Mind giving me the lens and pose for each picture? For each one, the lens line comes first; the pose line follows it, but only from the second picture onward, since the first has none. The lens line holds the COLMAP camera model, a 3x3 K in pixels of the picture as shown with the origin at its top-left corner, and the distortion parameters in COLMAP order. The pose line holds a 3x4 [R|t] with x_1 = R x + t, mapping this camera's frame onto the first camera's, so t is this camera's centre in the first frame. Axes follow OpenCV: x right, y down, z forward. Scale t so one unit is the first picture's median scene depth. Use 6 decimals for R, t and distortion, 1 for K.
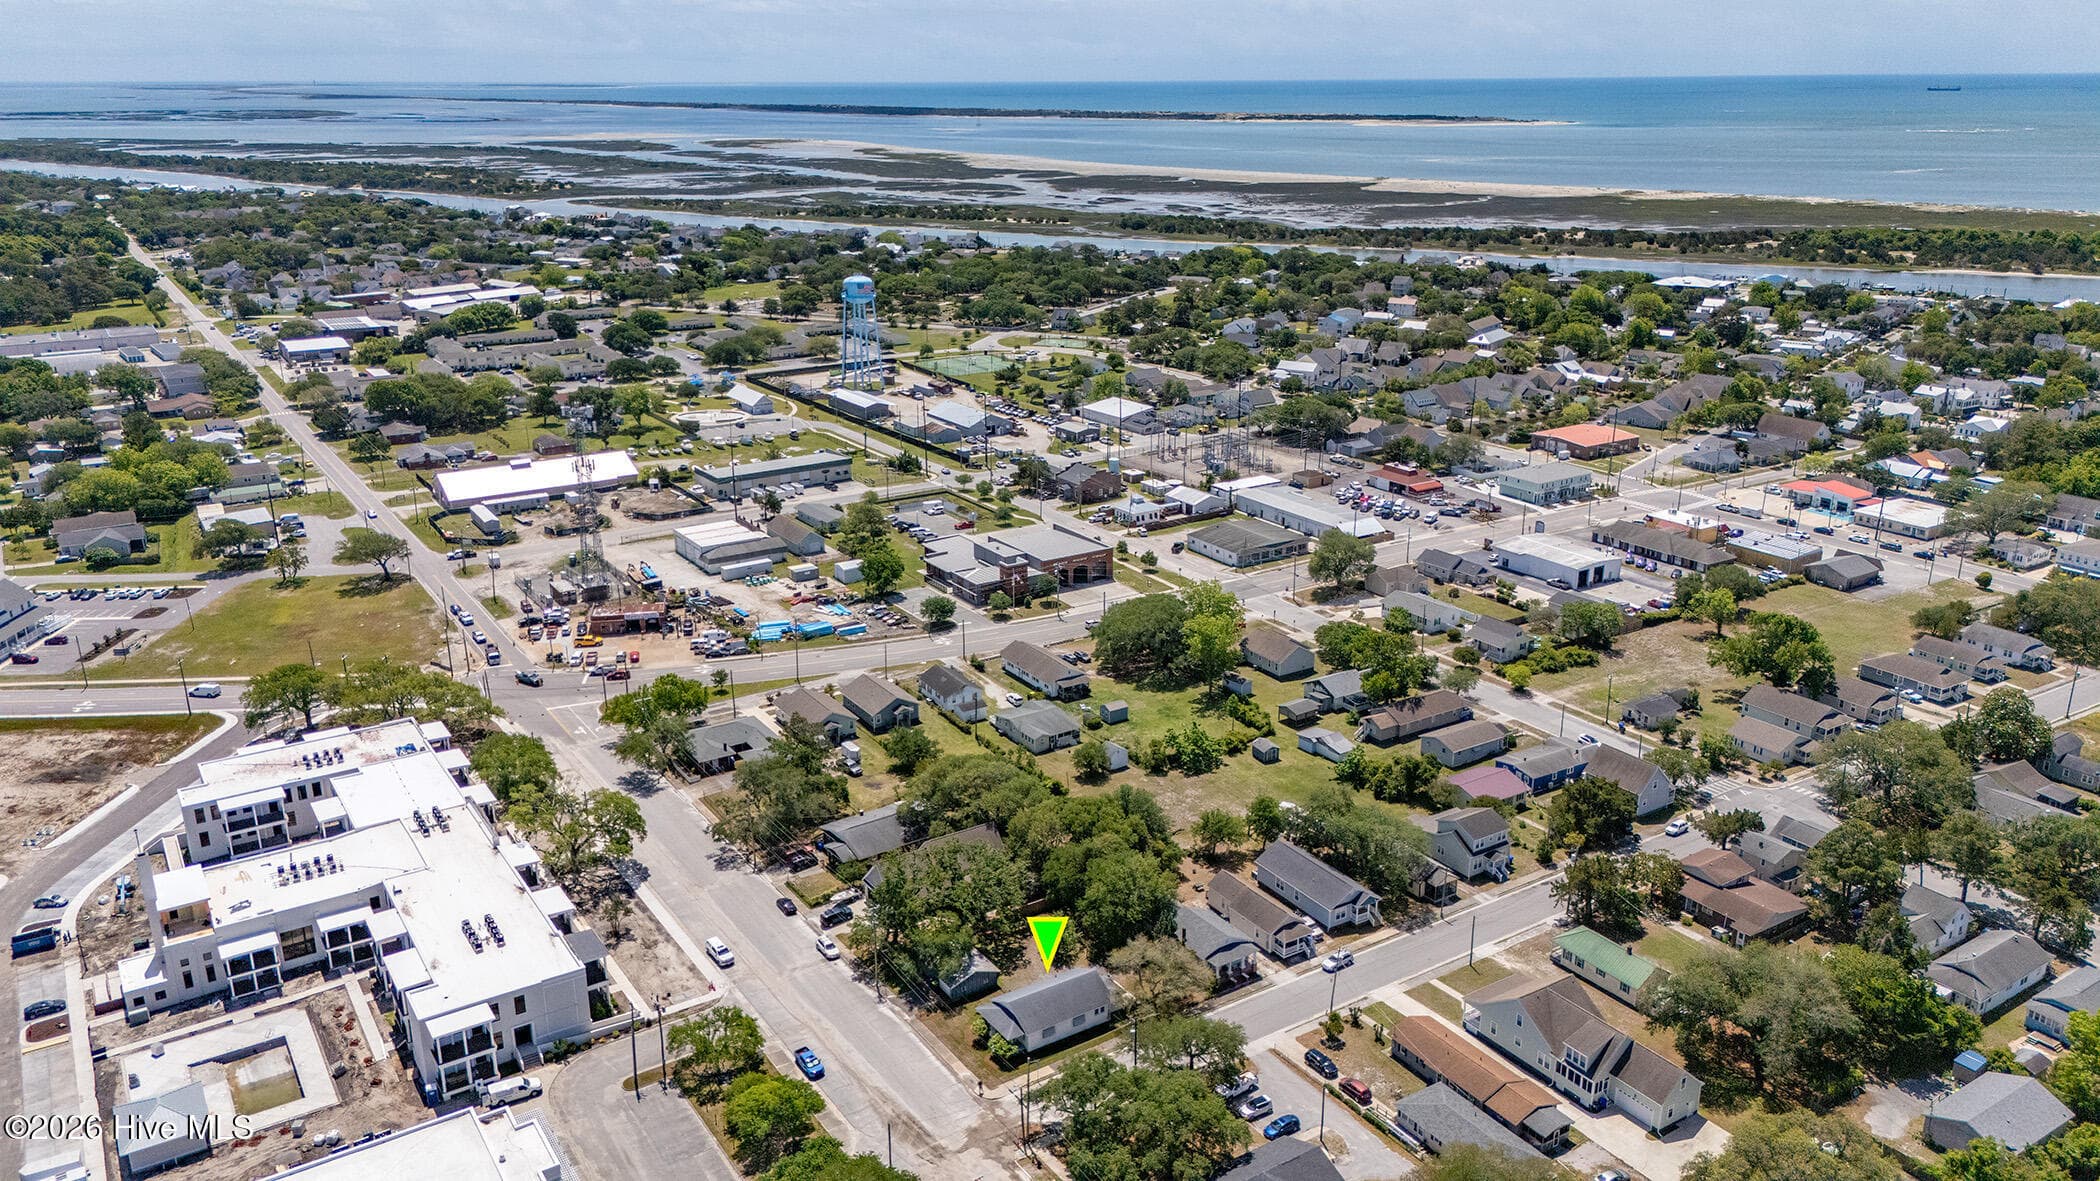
lens RADIAL K [[1473.9, 0, 1050.0], [0, 1473.9, 590.5], [0, 0, 1]] dist [0.079879, -0.097919]
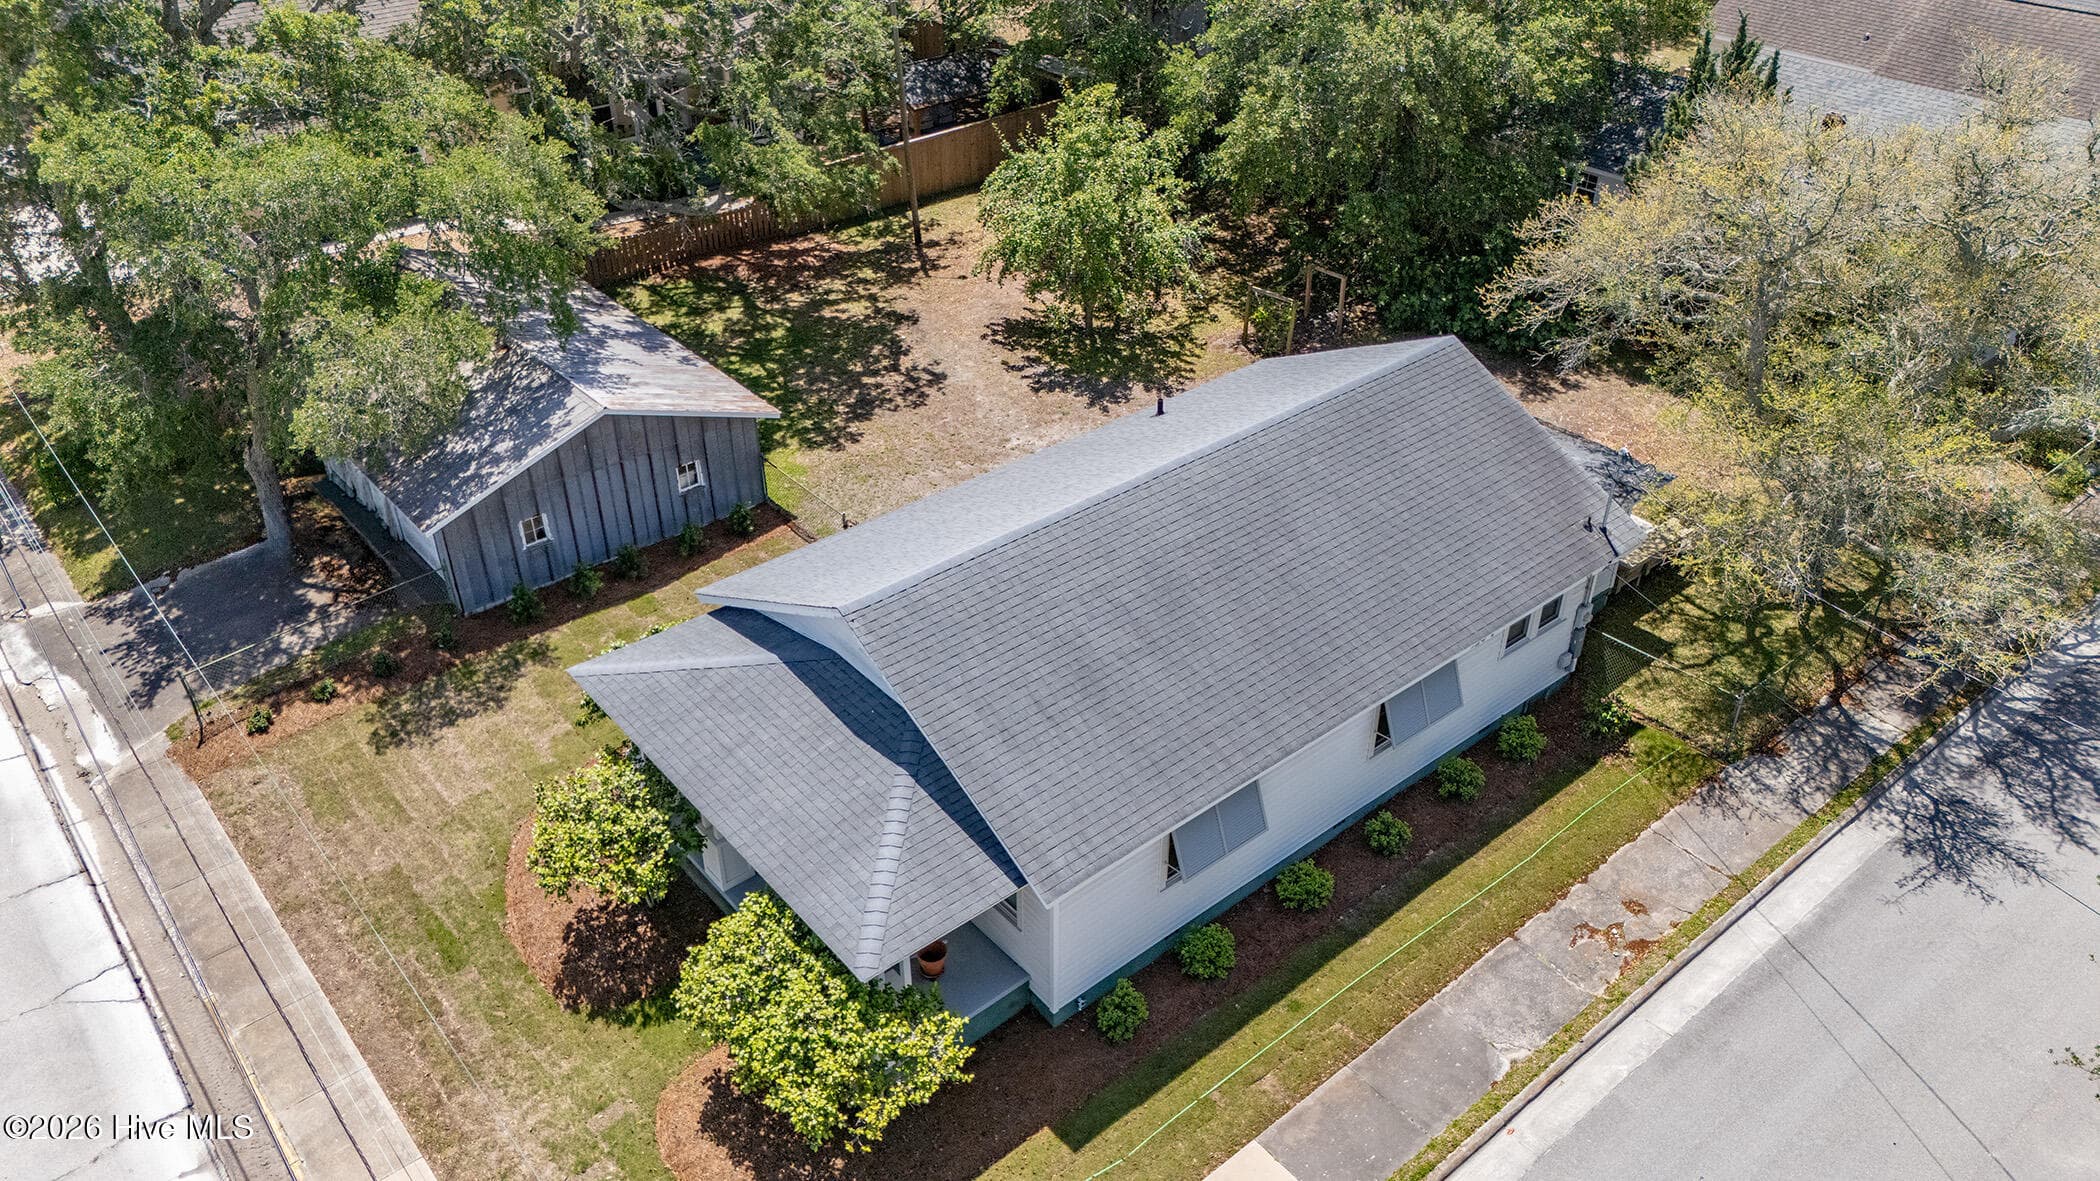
lens RADIAL K [[1473.9, 0, 1050.0], [0, 1473.9, 590.5], [0, 0, 1]] dist [0.079879, -0.097919]
pose [[0.991149, -0.060501, 0.118168, -0.024530], [0.023082, 0.955097, 0.295393, 0.231690], [-0.130734, -0.290051, 0.948040, 0.850611]]
